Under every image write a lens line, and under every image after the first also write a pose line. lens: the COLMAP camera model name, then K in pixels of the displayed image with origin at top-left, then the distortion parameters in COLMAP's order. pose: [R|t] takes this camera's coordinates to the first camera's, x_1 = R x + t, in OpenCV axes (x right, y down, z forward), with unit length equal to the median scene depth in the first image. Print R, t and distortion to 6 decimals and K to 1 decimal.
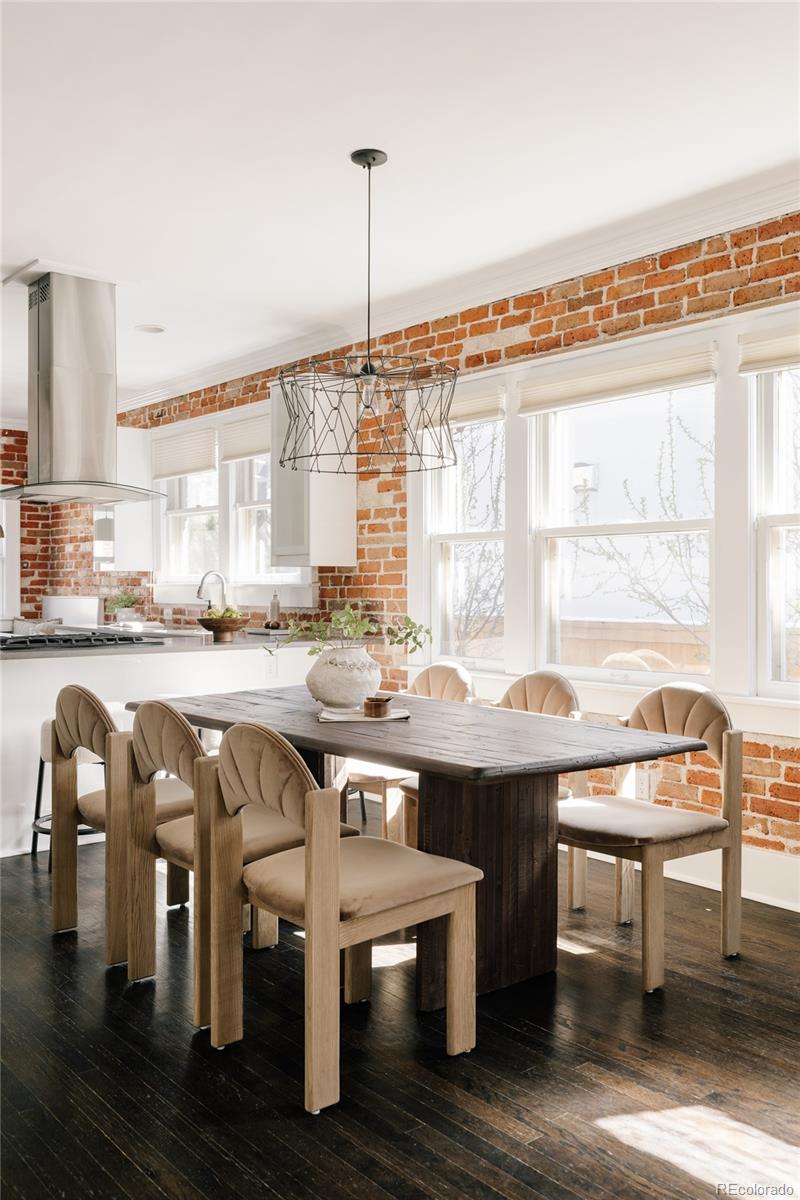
lens RADIAL K [[1028.2, 0, 400.8], [0, 1028.2, 592.7], [0, 0, 1]] dist [-0.009068, -0.008842]
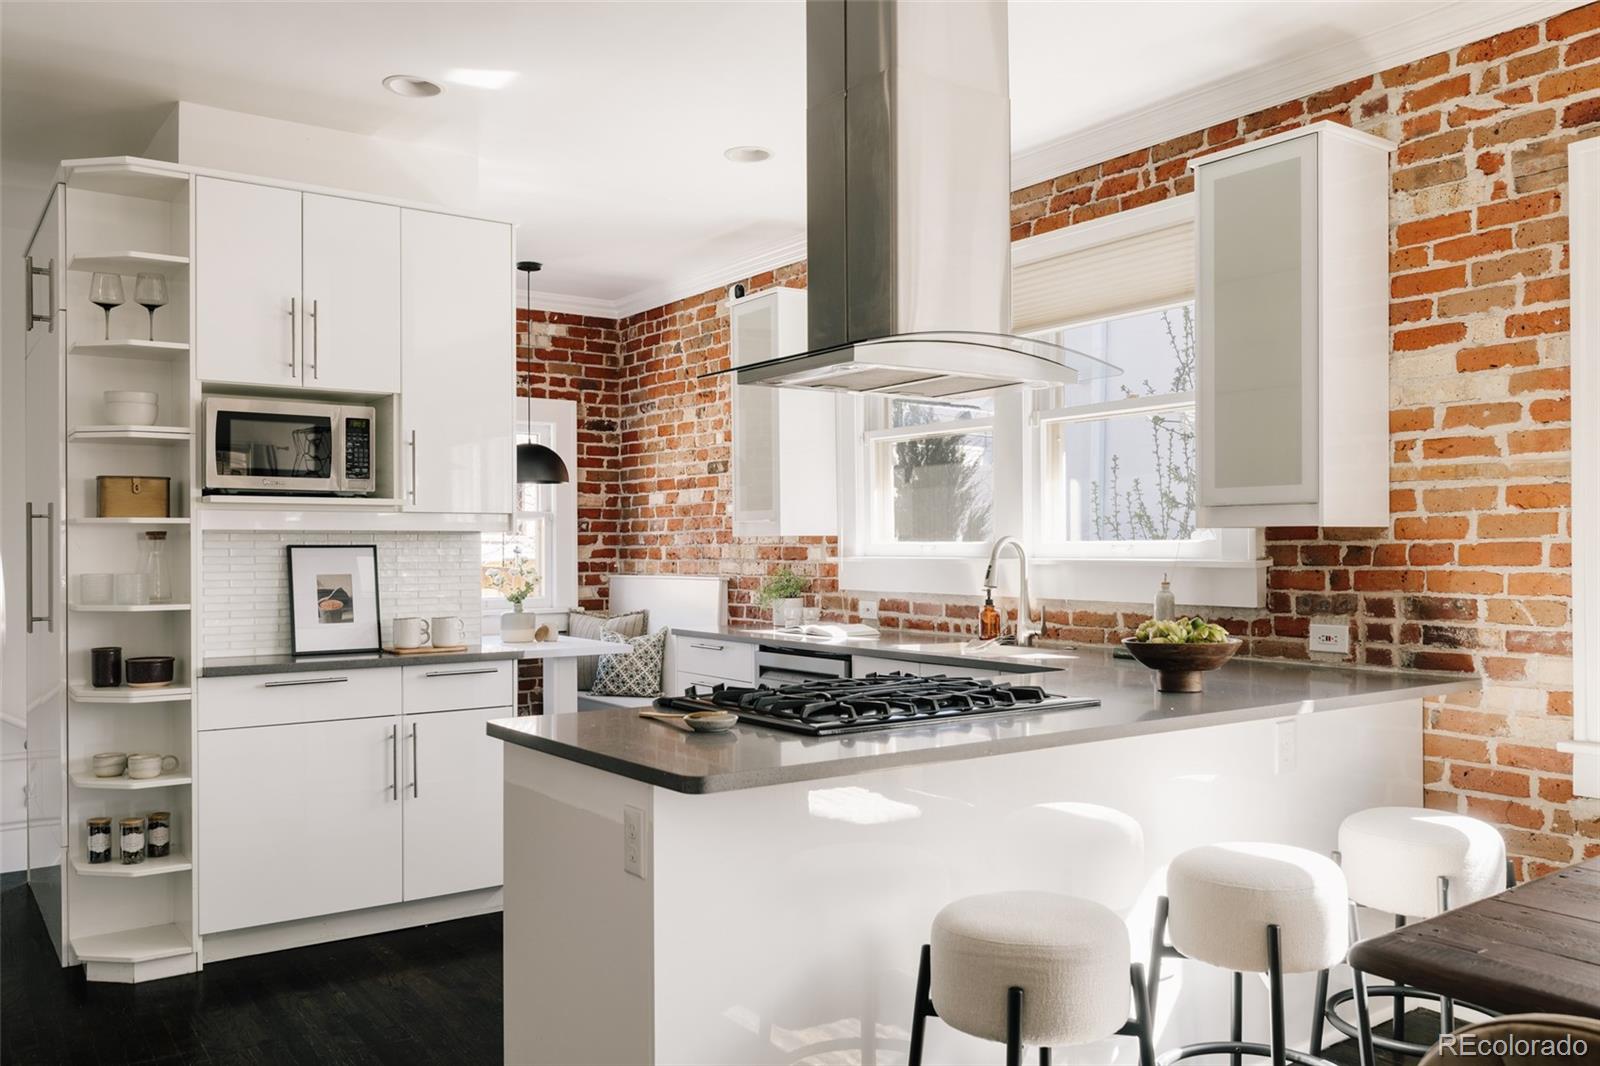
lens RADIAL K [[1280.0, 0, 798.9], [0, 1280.0, 544.3], [0, 0, 1]] dist [-0.005713, -0.018323]
pose [[0.995746, -0.007772, -0.091809, -0.248075], [0.007148, 0.999949, -0.007121, -0.013979], [0.091859, 0.006434, 0.995751, 0.344989]]
